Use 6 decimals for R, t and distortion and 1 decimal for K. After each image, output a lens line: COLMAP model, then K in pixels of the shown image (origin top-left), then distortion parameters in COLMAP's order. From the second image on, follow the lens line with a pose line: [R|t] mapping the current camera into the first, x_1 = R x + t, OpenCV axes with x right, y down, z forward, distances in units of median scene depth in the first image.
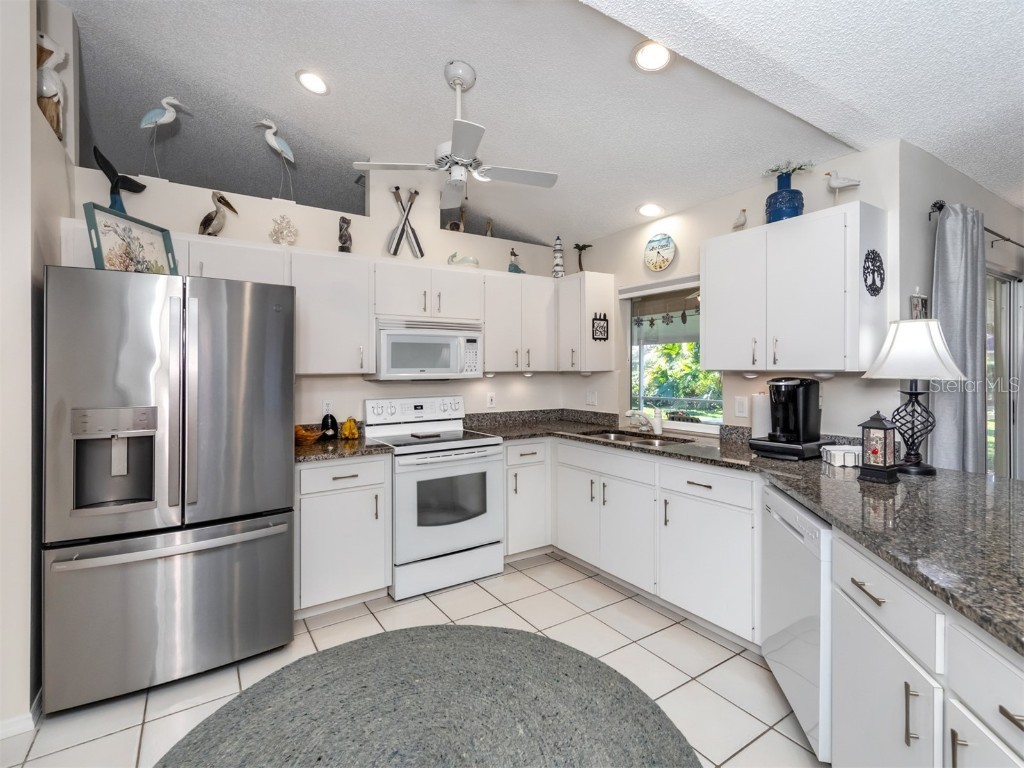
lens RADIAL K [[471.9, 0, 500.2], [0, 471.9, 371.4], [0, 0, 1]] dist [0.001884, 0.000440]
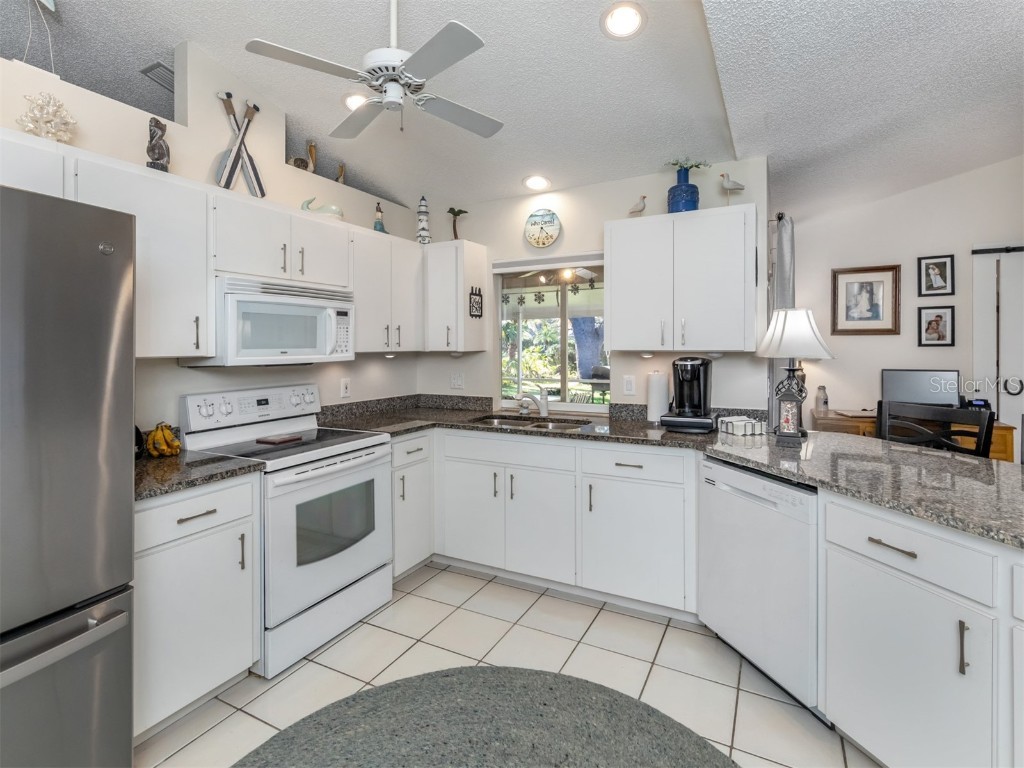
lens RADIAL K [[498.2, 0, 503.5], [0, 498.2, 349.1], [0, 0, 1]] dist [0.001409, 0.000275]
pose [[0.873870, -0.002854, 0.486152, -0.246371], [0.003106, 0.999995, 0.000288, -0.005549], [-0.486150, 0.001259, 0.873874, 0.159649]]
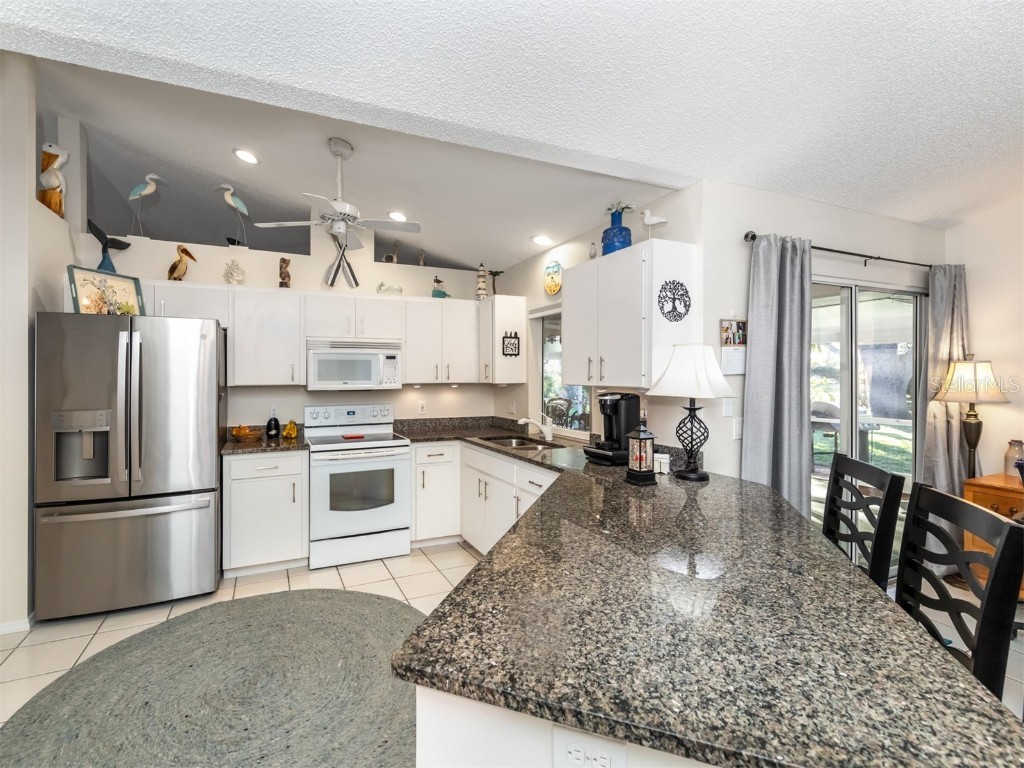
lens RADIAL K [[456.1, 0, 468.0], [0, 456.1, 378.5], [0, 0, 1]] dist [0.000920, -0.000036]
pose [[0.987839, 0.004430, -0.155420, 0.330826], [-0.004217, 0.999990, 0.001706, -0.016180], [0.155426, -0.001030, 0.987847, -0.104176]]
